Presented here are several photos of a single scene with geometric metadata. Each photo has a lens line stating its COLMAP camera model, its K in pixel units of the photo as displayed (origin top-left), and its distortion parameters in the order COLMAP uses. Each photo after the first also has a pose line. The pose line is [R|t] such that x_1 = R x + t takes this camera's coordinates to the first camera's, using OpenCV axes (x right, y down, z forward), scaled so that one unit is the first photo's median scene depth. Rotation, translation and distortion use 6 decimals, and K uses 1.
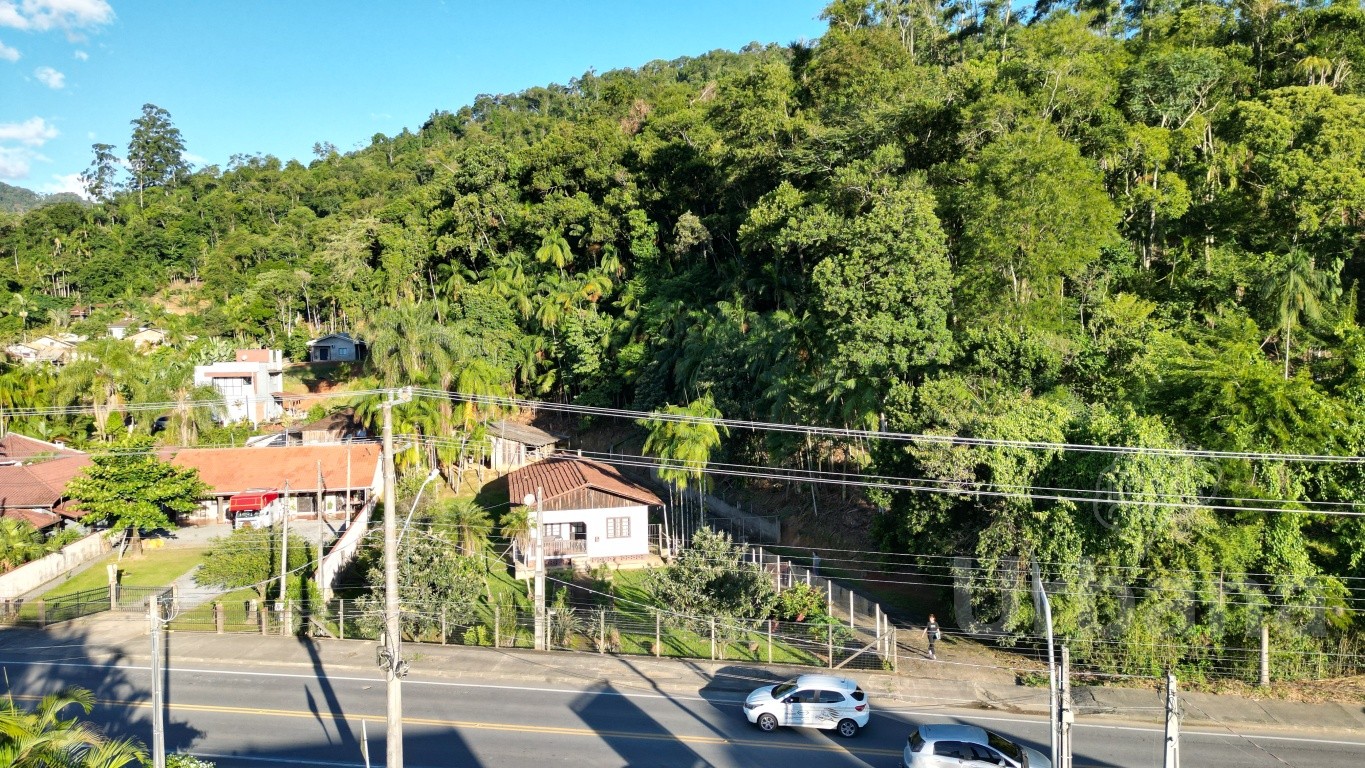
lens RADIAL K [[940.6, 0, 689.6], [0, 940.6, 379.4], [0, 0, 1]] dist [0.067153, -0.068991]
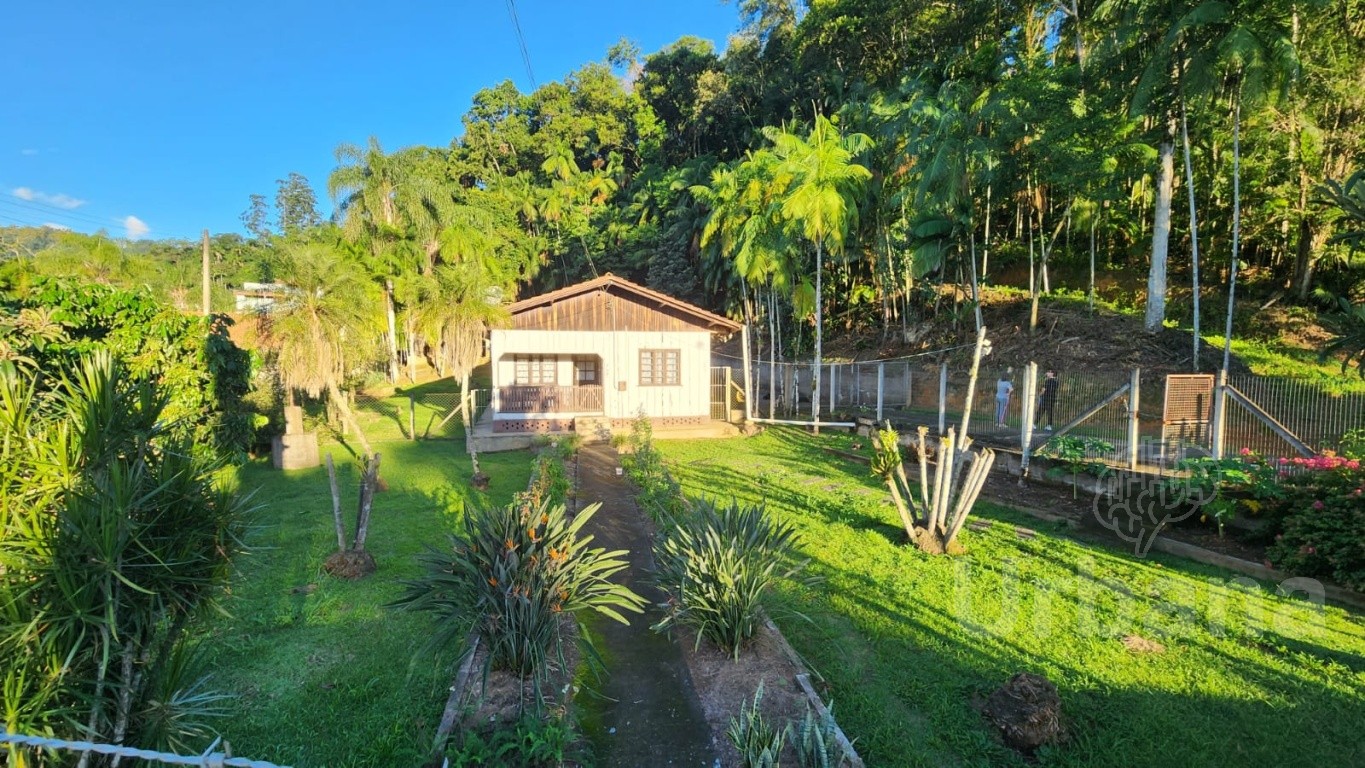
lens RADIAL K [[558.4, 0, 682.5], [0, 558.4, 384.0], [0, 0, 1]] dist [-0.005879, -0.000398]
pose [[0.997508, 0.015634, 0.068802, -0.050680], [-0.016730, 0.999742, 0.015372, 0.096981], [-0.068544, -0.016485, 0.997512, 0.397589]]
